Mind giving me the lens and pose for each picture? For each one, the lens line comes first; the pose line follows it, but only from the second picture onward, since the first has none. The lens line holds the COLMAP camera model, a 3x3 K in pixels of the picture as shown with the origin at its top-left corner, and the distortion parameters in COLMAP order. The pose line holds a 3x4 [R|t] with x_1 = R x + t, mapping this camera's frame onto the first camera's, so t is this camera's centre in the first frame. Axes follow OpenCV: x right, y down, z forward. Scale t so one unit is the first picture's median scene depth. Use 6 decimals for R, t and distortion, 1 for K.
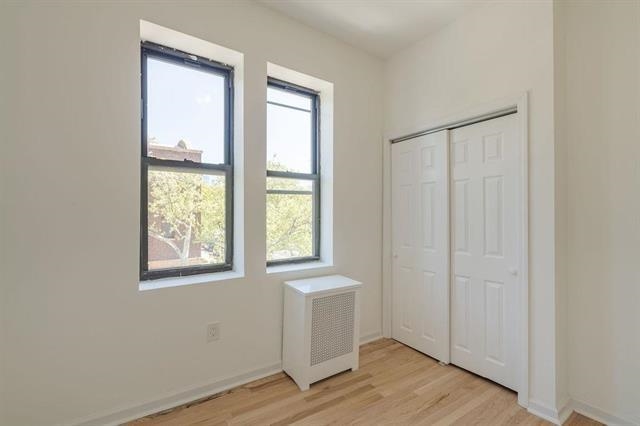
lens RADIAL K [[288.8, 0, 318.9], [0, 288.8, 214.6], [0, 0, 1]] dist [-0.002520, 0.000122]
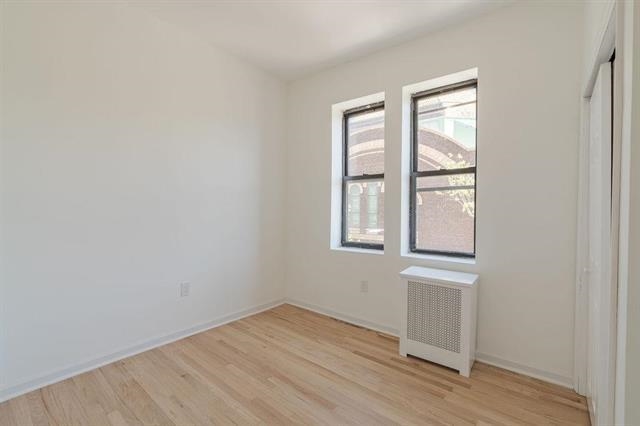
lens RADIAL K [[291.2, 0, 320.0], [0, 291.2, 213.0], [0, 0, 1]] dist [0.001041, 0.000614]
pose [[0.303814, 0.012186, -0.952653, 0.975741], [-0.006609, 0.999921, 0.010684, 0.004830], [0.952708, 0.003050, 0.303871, 0.297659]]
